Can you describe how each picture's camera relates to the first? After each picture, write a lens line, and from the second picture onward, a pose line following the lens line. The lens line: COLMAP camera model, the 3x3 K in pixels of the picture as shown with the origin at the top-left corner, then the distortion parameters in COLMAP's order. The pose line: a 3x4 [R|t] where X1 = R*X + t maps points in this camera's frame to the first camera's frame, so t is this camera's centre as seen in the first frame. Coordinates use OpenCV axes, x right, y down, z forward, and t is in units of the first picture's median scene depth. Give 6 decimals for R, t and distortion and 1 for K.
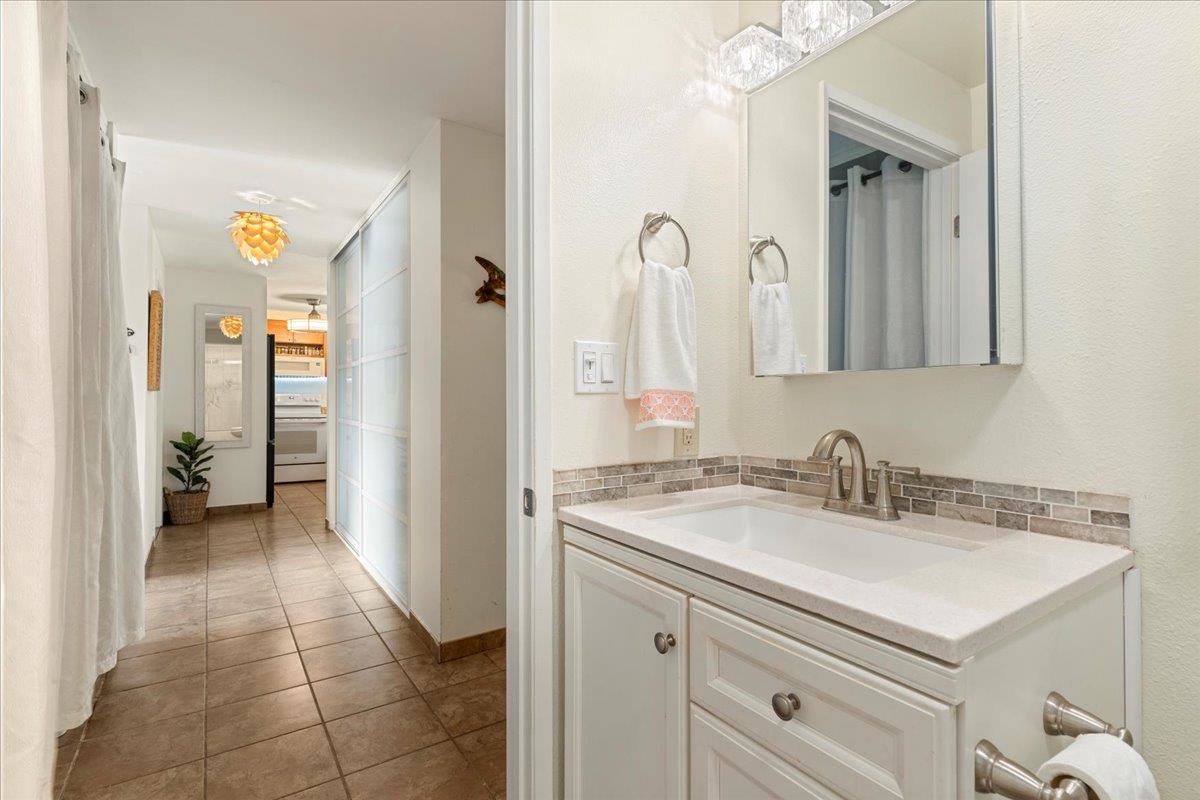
lens RADIAL K [[569.1, 0, 605.4], [0, 569.1, 393.6], [0, 0, 1]] dist [0.000309, -0.001245]
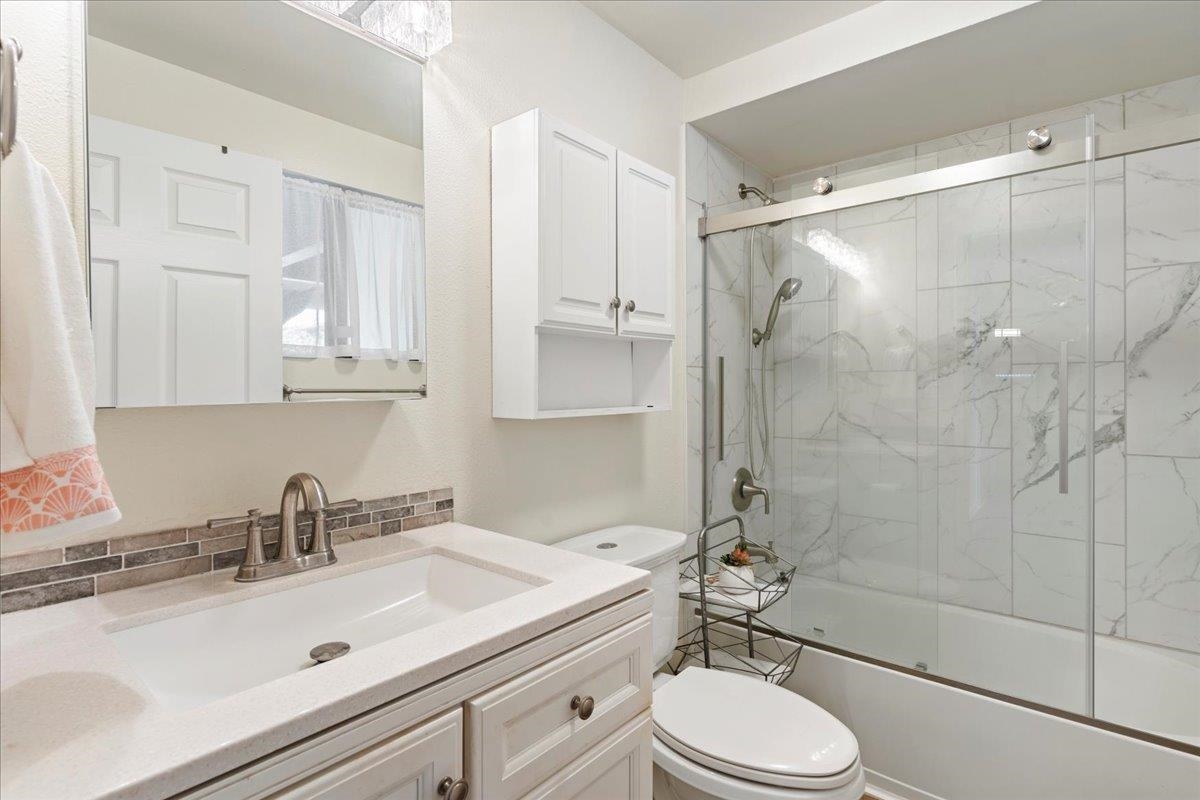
lens RADIAL K [[569.1, 0, 605.3], [0, 569.1, 399.1], [0, 0, 1]] dist [0.000309, -0.001245]
pose [[-0.260332, -0.009962, 0.965468, -0.562003], [-0.001597, 0.999950, 0.009887, -0.059575], [-0.965518, 0.001032, -0.260335, 0.883416]]
